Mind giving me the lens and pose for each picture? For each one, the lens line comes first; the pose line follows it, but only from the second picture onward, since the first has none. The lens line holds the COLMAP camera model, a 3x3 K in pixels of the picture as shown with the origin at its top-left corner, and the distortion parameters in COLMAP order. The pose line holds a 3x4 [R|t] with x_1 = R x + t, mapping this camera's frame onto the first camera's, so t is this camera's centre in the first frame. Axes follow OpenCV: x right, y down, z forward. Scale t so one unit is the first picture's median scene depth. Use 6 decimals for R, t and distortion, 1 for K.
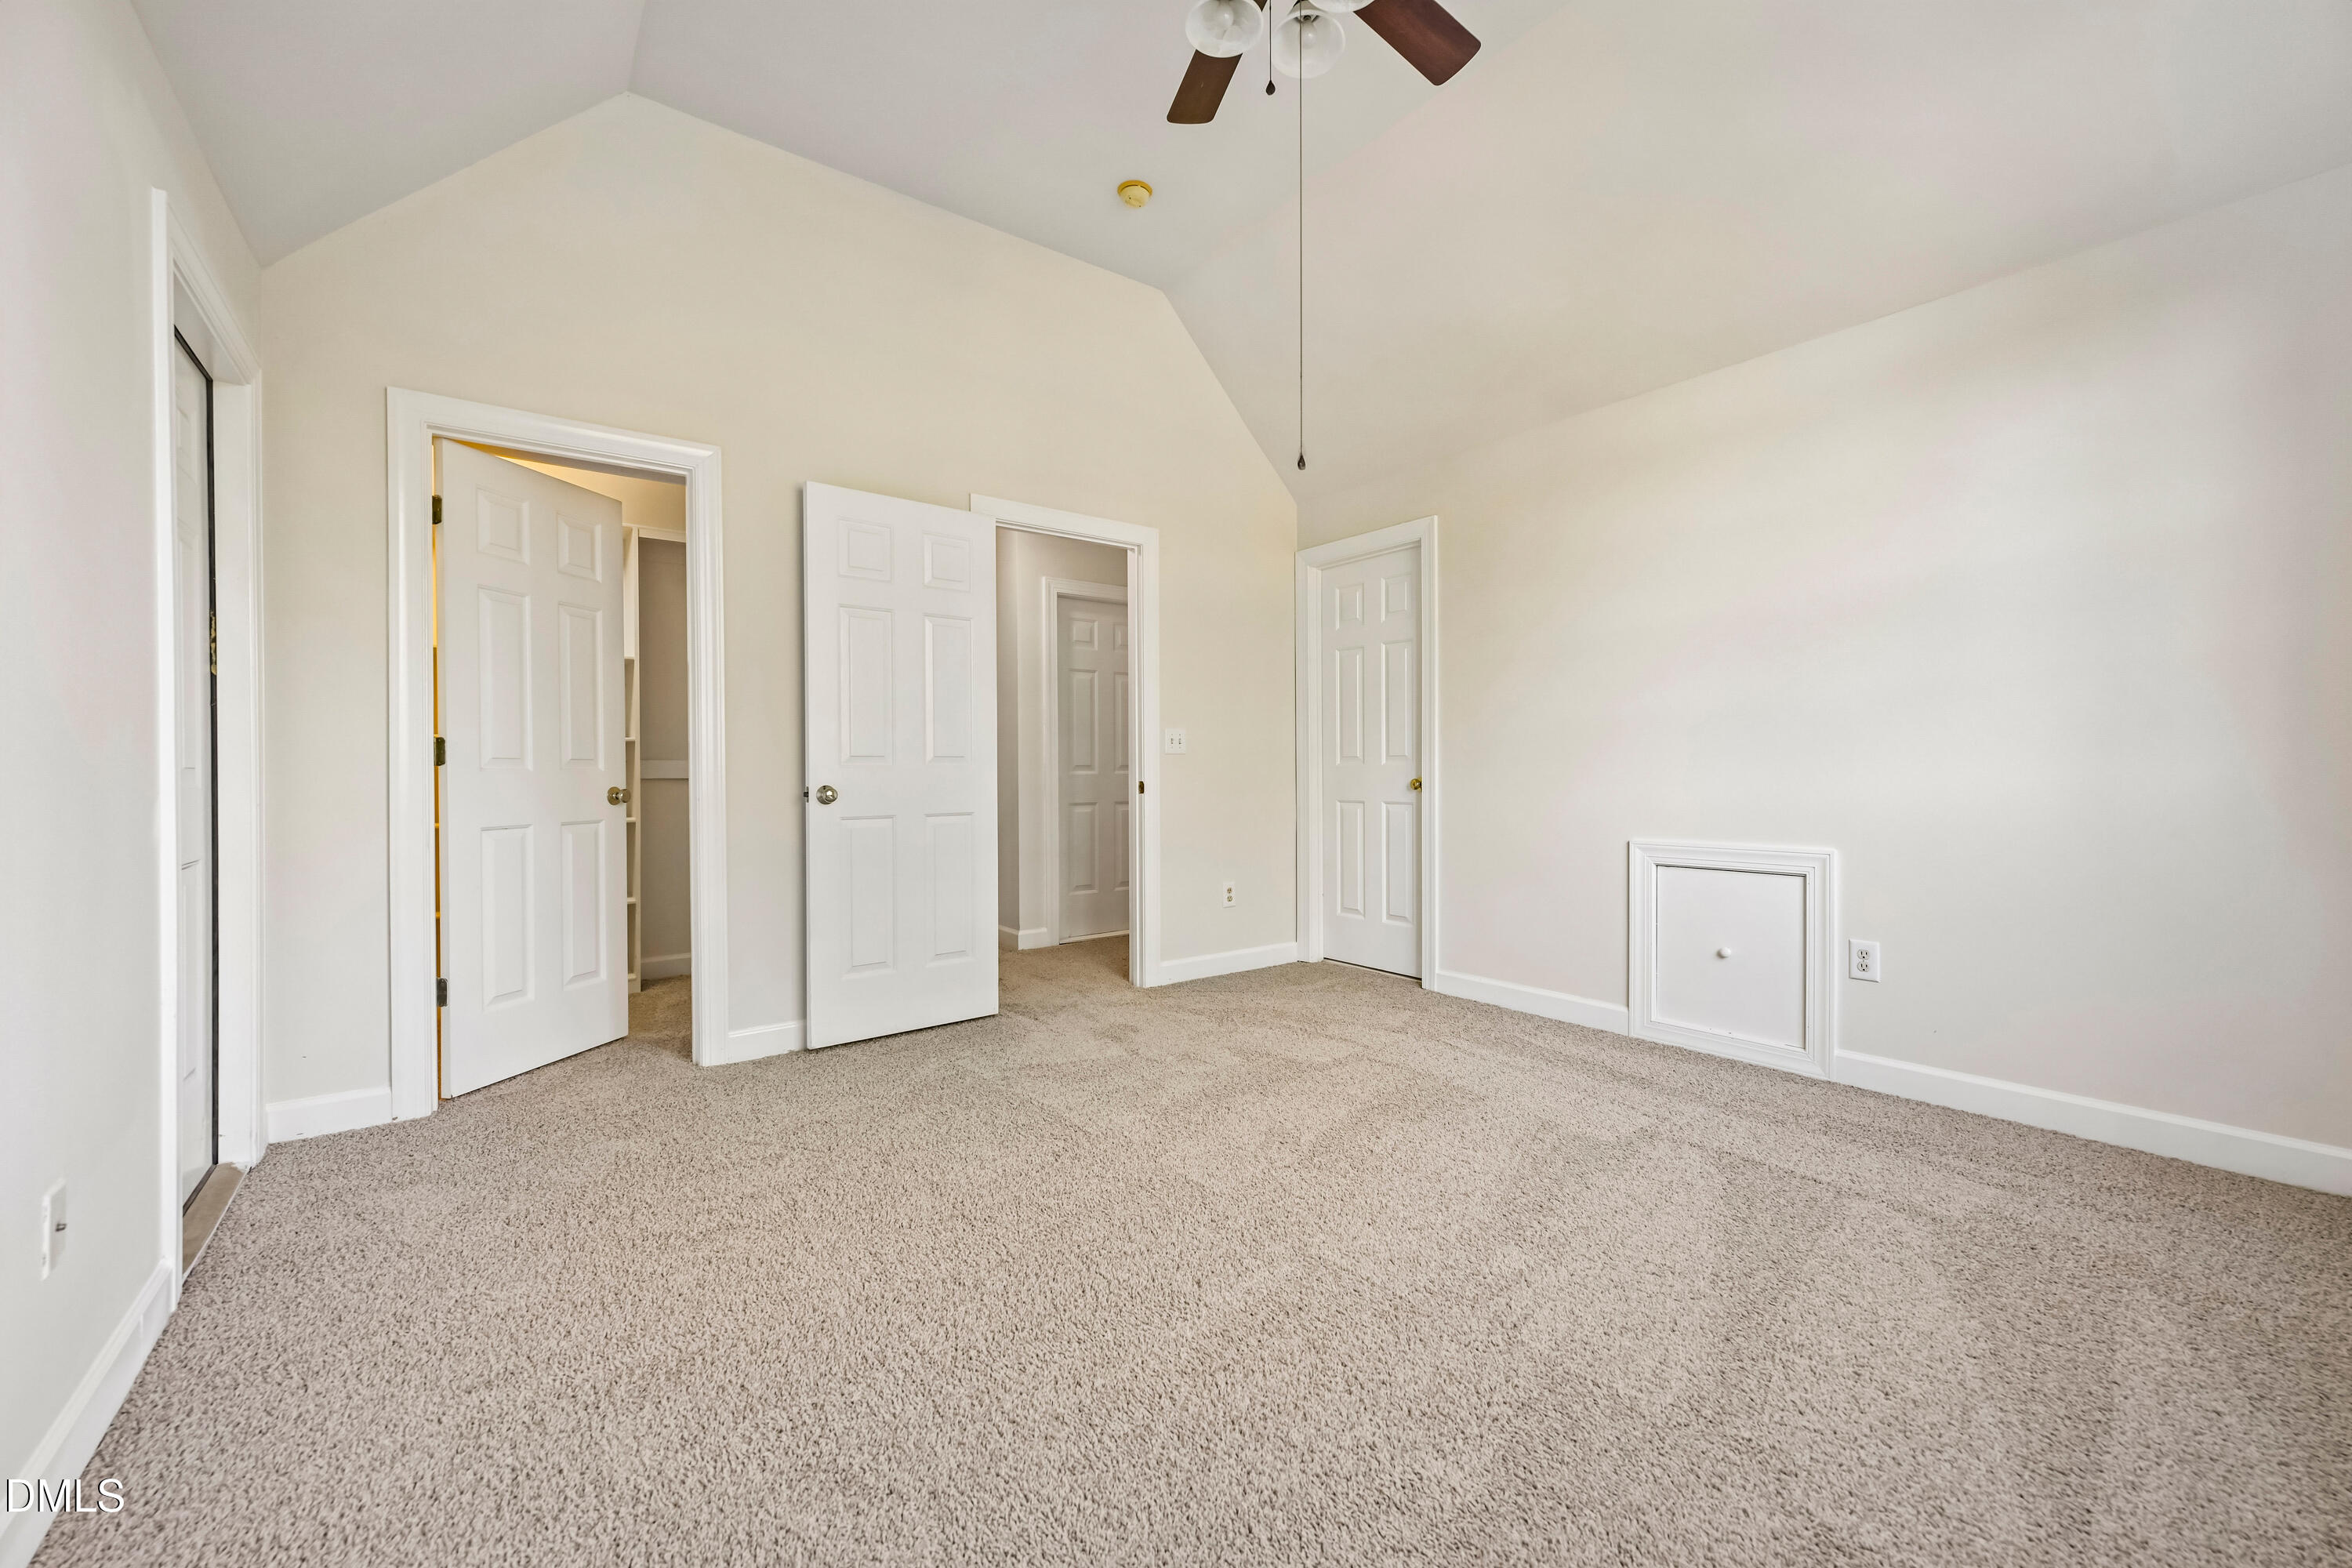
lens RADIAL K [[935.6, 0, 1176.6], [0, 935.6, 781.8], [0, 0, 1]] dist [-0.000744, -0.000061]
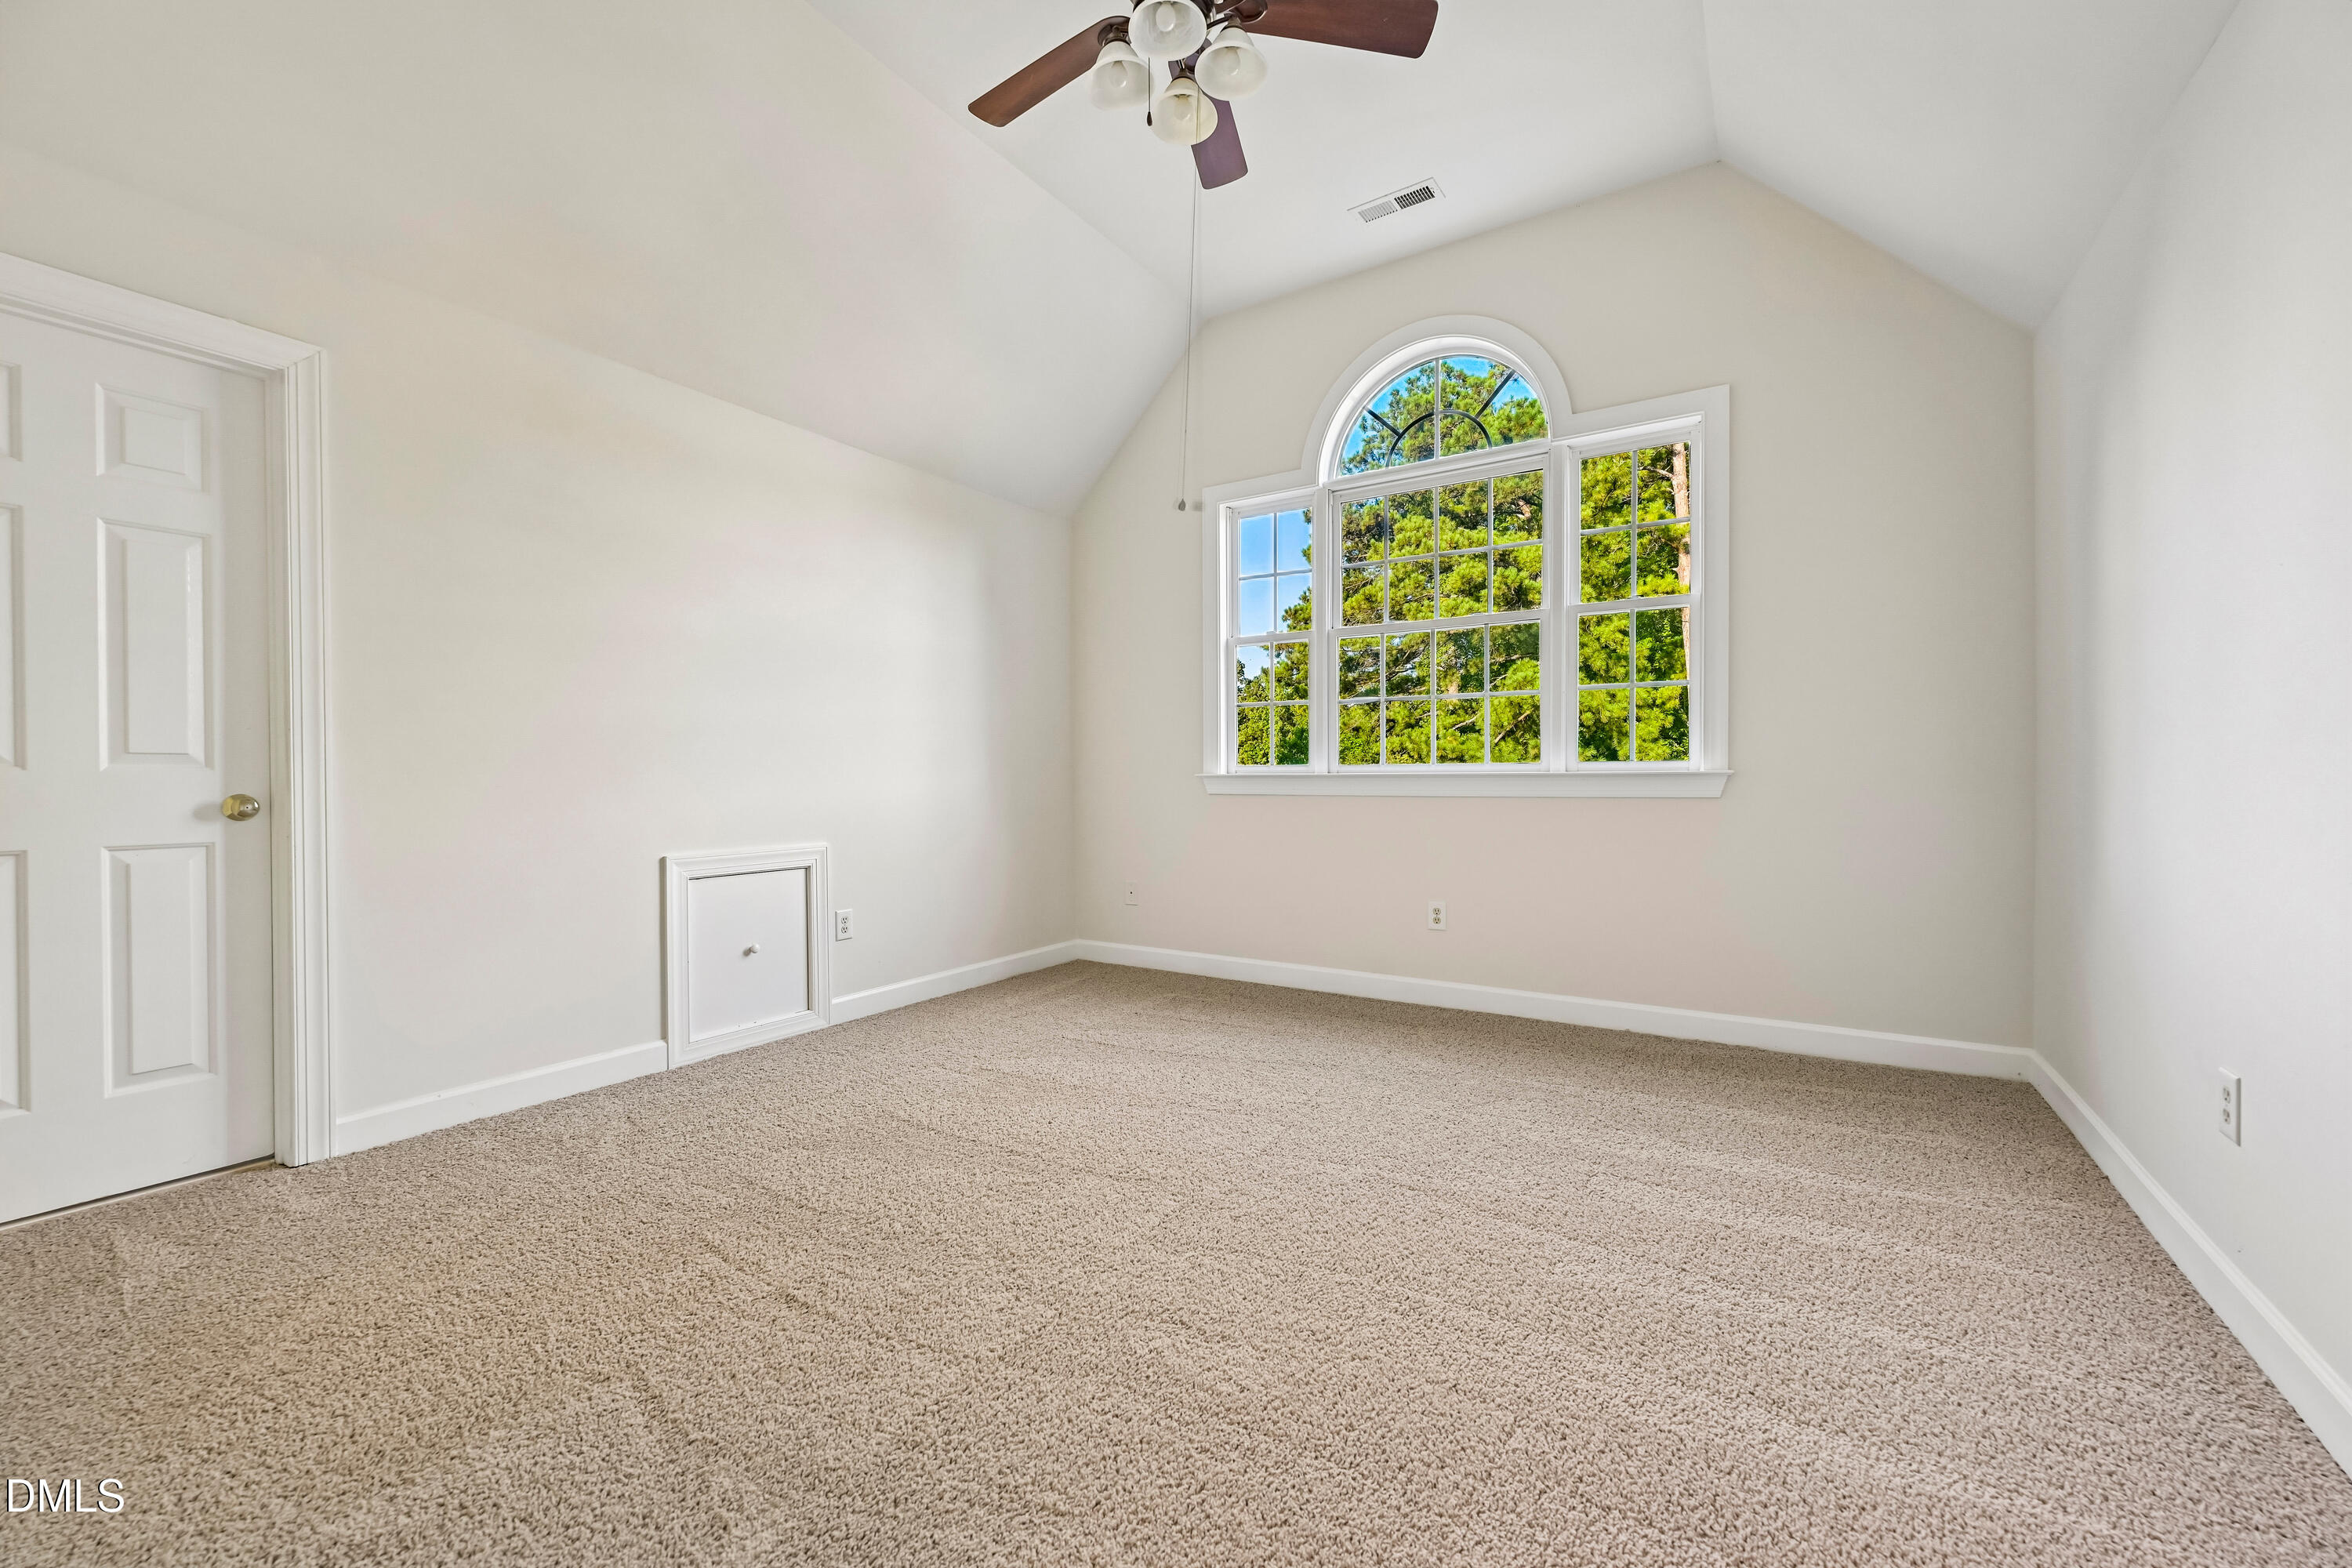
lens RADIAL K [[935.6, 0, 1176.5], [0, 935.6, 772.9], [0, 0, 1]] dist [-0.000744, -0.000061]
pose [[-0.332566, 0.003730, 0.943072, -0.554495], [0.012909, 0.999916, 0.000597, -0.013662], [-0.942991, 0.012373, -0.332587, 0.839237]]
